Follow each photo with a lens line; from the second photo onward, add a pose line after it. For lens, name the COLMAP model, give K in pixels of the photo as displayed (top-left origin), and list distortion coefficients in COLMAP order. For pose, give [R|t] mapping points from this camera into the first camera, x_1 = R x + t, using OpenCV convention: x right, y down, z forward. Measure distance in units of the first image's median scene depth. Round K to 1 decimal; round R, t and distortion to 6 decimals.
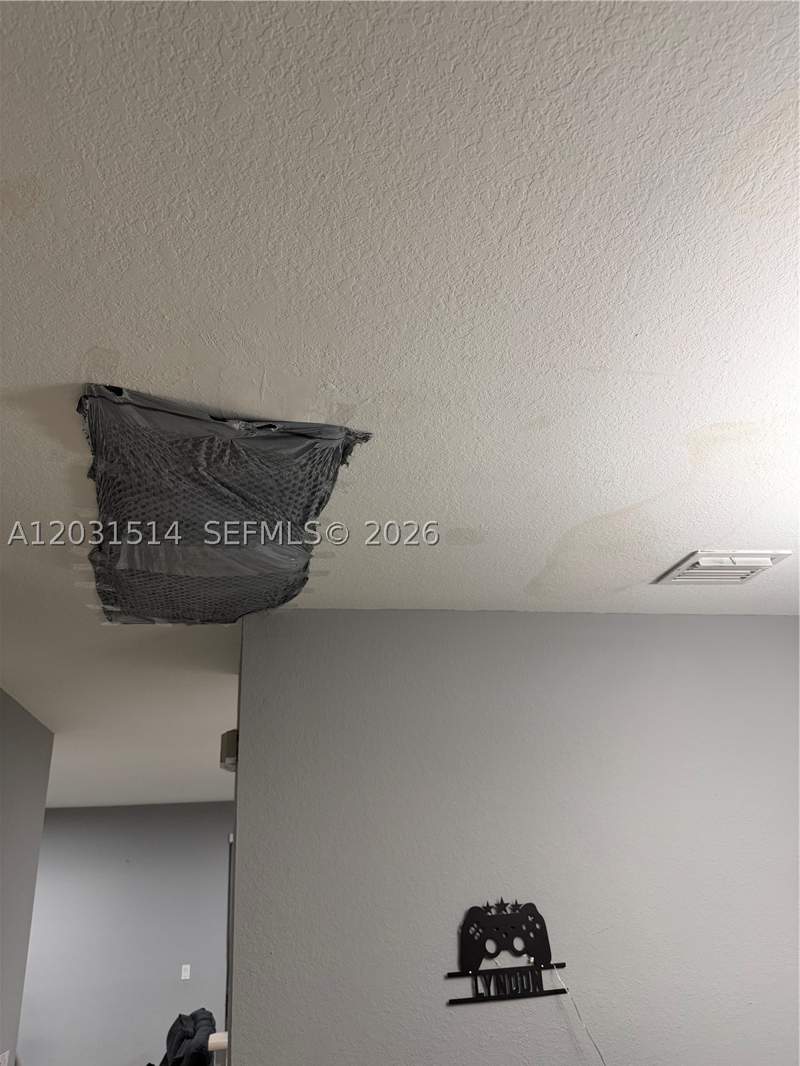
lens RADIAL K [[740.4, 0, 400.9], [0, 740.4, 540.5], [0, 0, 1]] dist [0.086998, -0.123618]
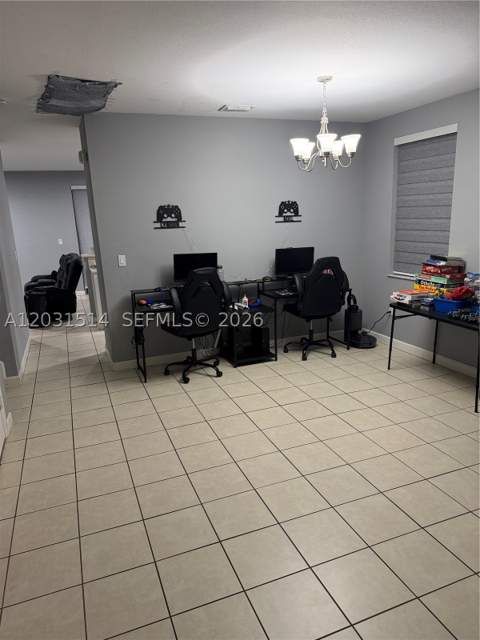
lens RADIAL K [[444.5, 0, 240.5], [0, 444.5, 324.5], [0, 0, 1]] dist [0.086998, -0.123618]
pose [[0.985337, -0.017100, 0.169760, 0.099677], [-0.090076, 0.792873, 0.602693, -0.419583], [-0.144904, -0.609147, 0.779707, -1.150011]]
